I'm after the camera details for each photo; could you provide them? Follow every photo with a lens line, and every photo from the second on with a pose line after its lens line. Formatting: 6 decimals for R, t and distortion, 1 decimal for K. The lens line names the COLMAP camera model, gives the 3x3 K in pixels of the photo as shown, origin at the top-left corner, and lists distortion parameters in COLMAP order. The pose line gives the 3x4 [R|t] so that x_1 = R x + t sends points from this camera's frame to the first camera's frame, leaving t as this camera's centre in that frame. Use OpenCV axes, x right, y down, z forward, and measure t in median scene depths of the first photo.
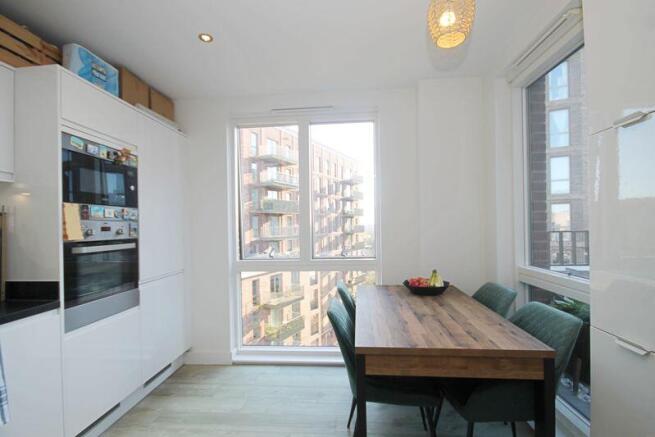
lens RADIAL K [[314.7, 0, 322.0], [0, 314.7, 223.4], [0, 0, 1]] dist [0.012115, -0.000534]
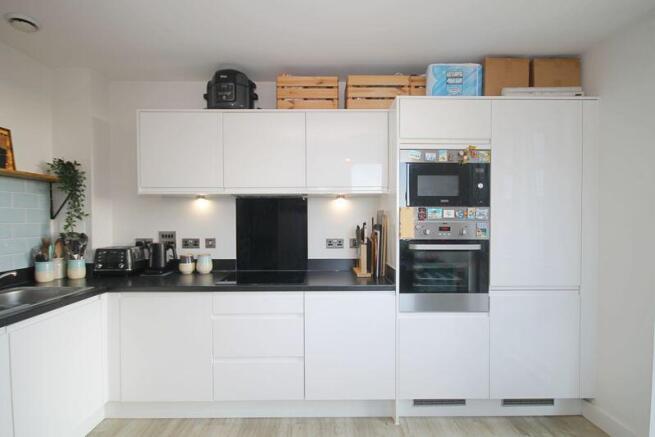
lens RADIAL K [[314.7, 0, 322.0], [0, 314.7, 223.4], [0, 0, 1]] dist [0.012115, -0.000534]
pose [[0.127706, 0.028584, -0.991400, 0.289896], [0.002271, 0.999574, 0.029112, -0.030874], [0.991810, -0.005969, 0.127586, 0.439817]]
